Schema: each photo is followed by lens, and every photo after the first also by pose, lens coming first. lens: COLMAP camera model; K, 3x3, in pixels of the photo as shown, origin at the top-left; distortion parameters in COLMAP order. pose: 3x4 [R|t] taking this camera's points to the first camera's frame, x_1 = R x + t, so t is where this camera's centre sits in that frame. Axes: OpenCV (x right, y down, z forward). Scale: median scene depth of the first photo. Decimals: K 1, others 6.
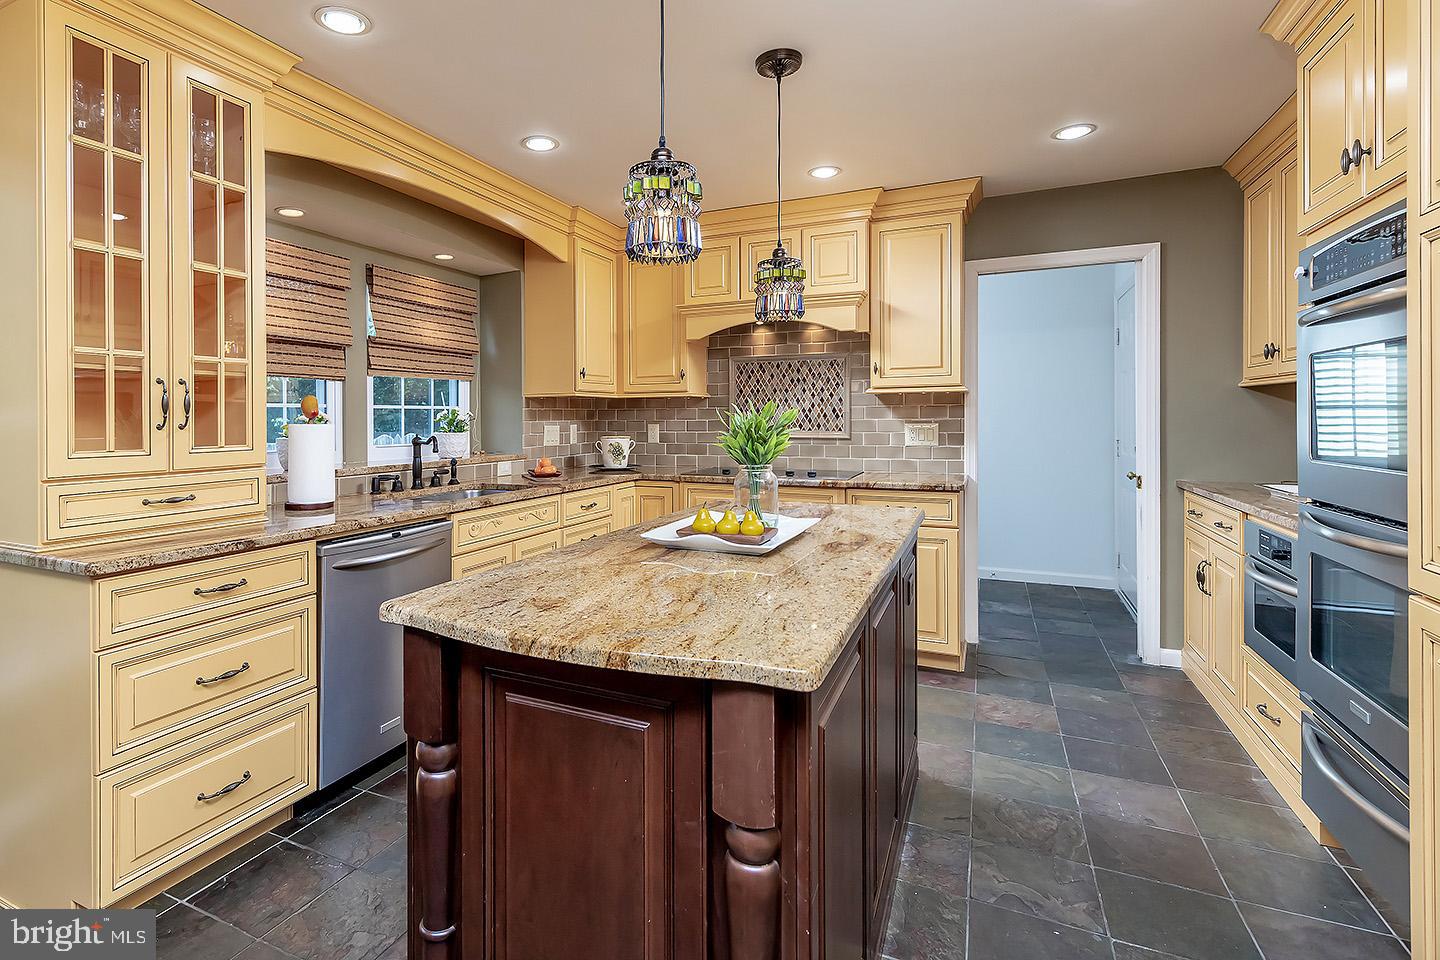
lens RADIAL K [[632.1, 0, 709.3], [0, 632.1, 421.7], [0, 0, 1]] dist [-0.004406, 0.000382]
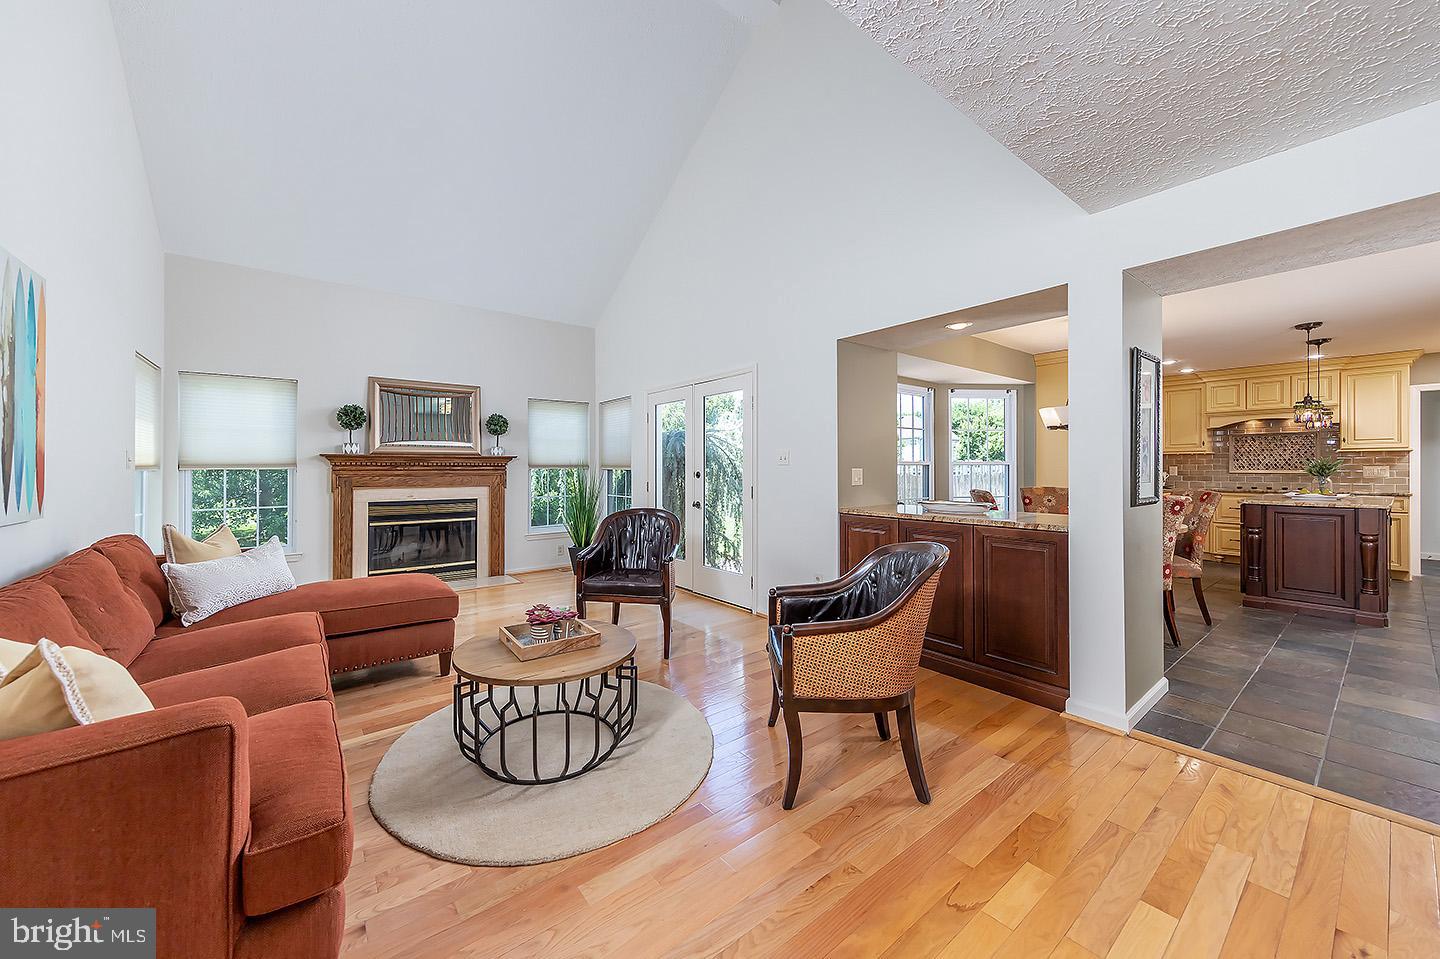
lens RADIAL K [[522.1, 0, 684.1], [0, 522.1, 470.3], [0, 0, 1]] dist [0.001753, 0.000198]
pose [[0.865520, 0.006229, -0.500835, -0.771838], [-0.005869, 0.999980, 0.002293, 0.026434], [0.500840, 0.000955, 0.865540, -1.629057]]
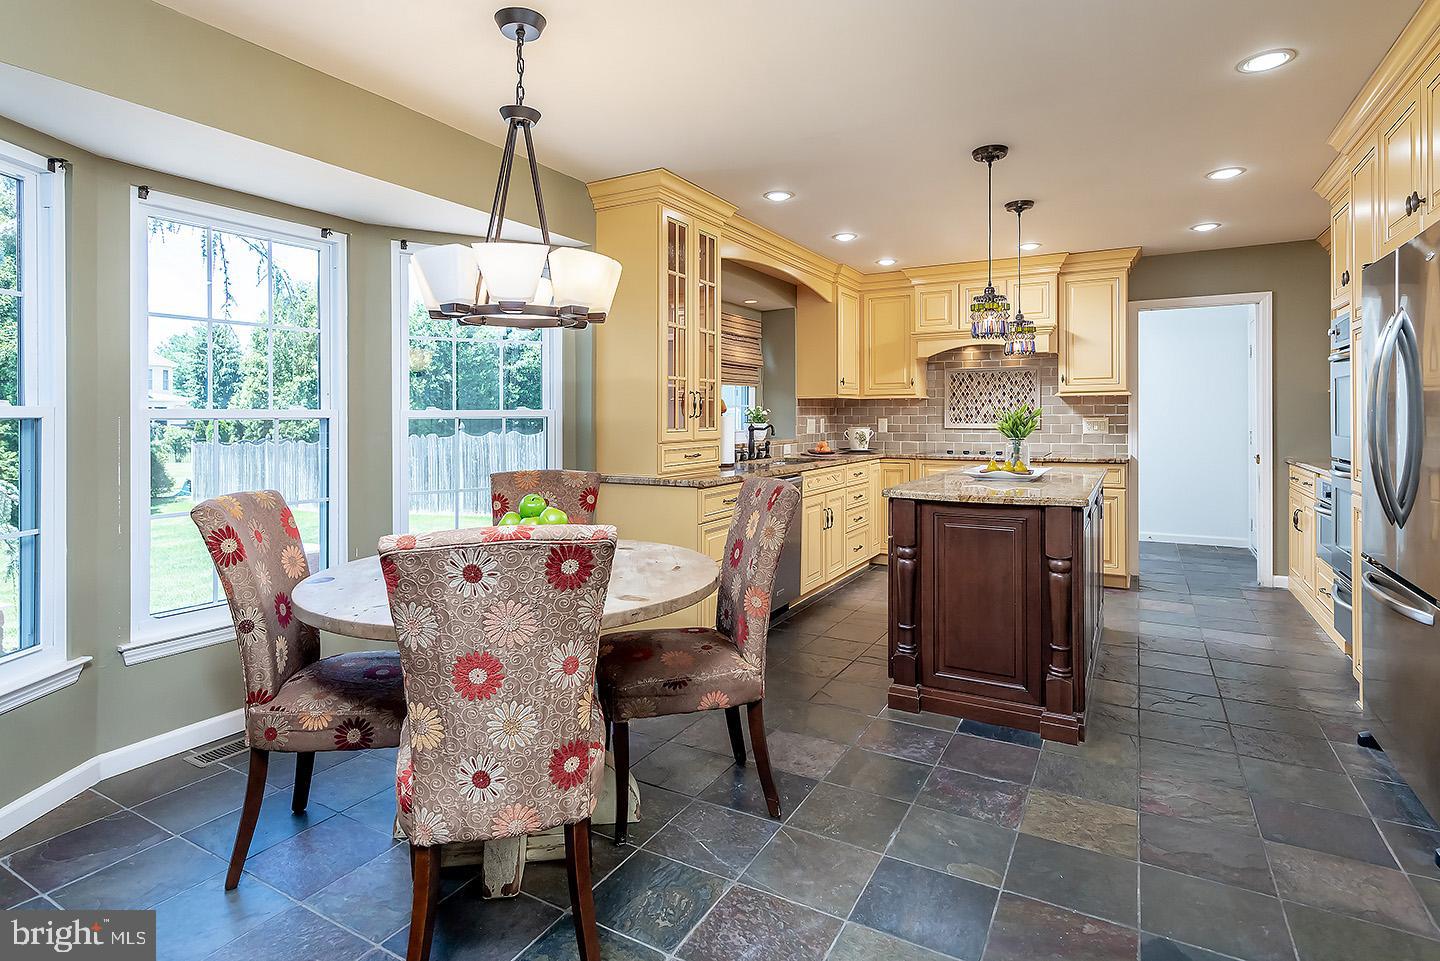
lens RADIAL K [[711.7, 0, 747.9], [0, 711.7, 416.1], [0, 0, 1]] dist [-0.000304, 0.000034]
pose [[0.996072, 0.002535, -0.088514, -0.294715], [-0.003019, 0.999981, -0.005340, 0.009871], [0.088498, 0.005586, 0.996061, -0.642320]]
